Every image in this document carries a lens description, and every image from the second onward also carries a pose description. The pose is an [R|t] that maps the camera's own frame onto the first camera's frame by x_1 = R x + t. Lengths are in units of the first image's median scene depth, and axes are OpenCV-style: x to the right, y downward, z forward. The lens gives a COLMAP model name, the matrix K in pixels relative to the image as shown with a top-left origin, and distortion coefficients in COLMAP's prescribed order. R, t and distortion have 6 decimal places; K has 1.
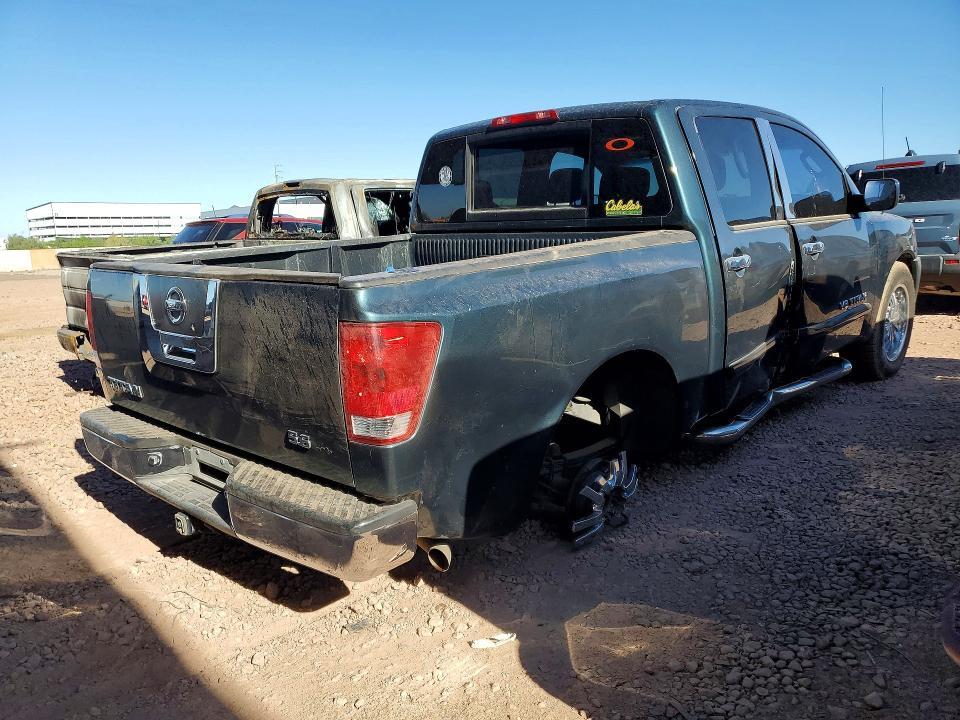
lens RADIAL K [[724.8, 0, 483.3], [0, 724.8, 358.1], [0, 0, 1]] dist [0.006759, -0.003314]
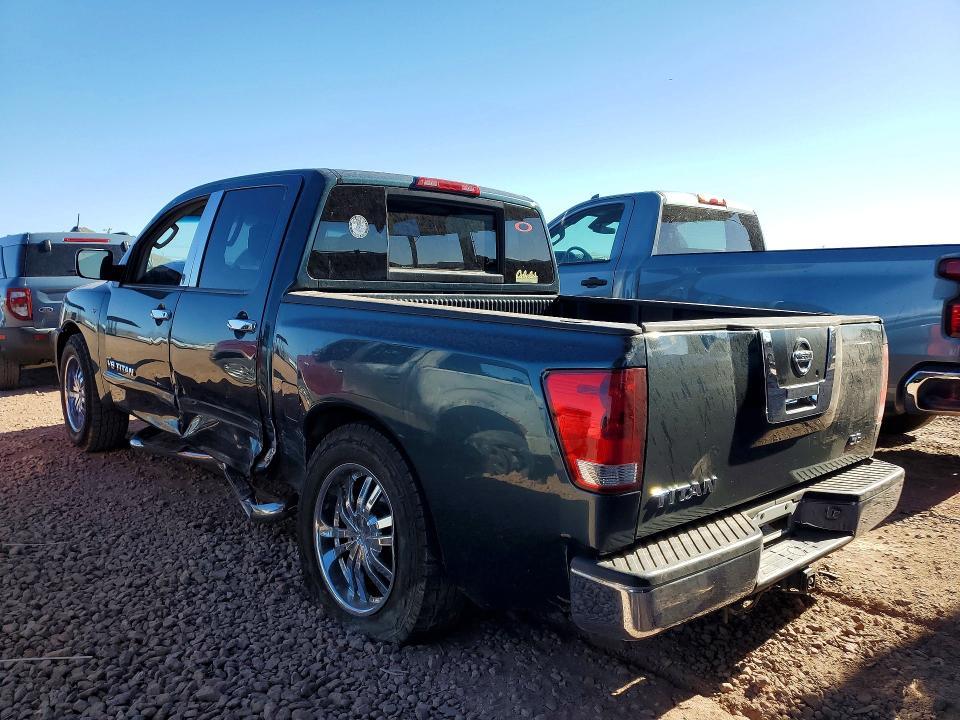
lens RADIAL K [[724.8, 0, 483.3], [0, 724.8, 358.1], [0, 0, 1]] dist [0.006759, -0.003314]
pose [[0.115306, -0.060561, 0.991482, -1.008181], [0.166570, 0.985185, 0.040805, -0.120528], [-0.979265, 0.160446, 0.123685, 0.869858]]
